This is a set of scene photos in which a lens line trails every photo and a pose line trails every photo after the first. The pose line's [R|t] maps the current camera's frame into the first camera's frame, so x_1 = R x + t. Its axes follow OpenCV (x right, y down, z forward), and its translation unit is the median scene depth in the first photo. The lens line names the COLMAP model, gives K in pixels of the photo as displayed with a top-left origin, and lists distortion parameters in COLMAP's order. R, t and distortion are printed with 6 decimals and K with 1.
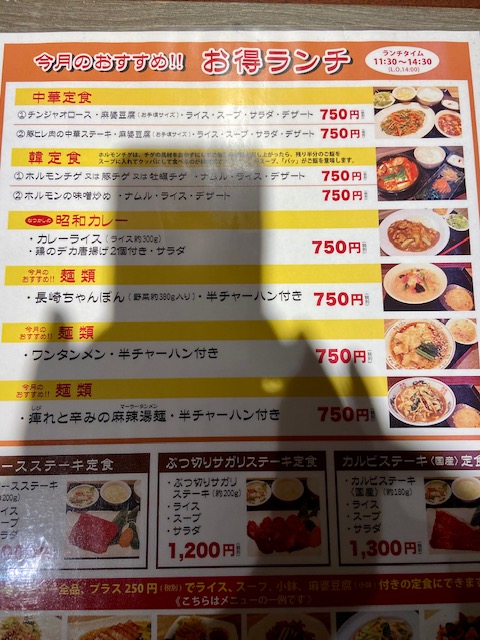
lens RADIAL K [[441.3, 0, 240.0], [0, 441.3, 320.0], [0, 0, 1]] dist [0.097165, -0.109202]
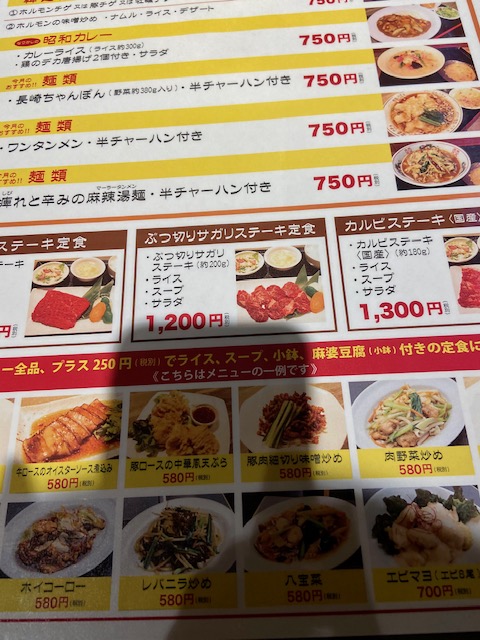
lens RADIAL K [[441.3, 0, 240.0], [0, 441.3, 320.0], [0, 0, 1]] dist [0.097165, -0.109202]
pose [[0.997665, -0.044062, -0.052185, 0.062824], [0.032081, 0.976856, -0.211477, 0.671820], [0.060295, 0.209309, 0.975989, 0.179391]]
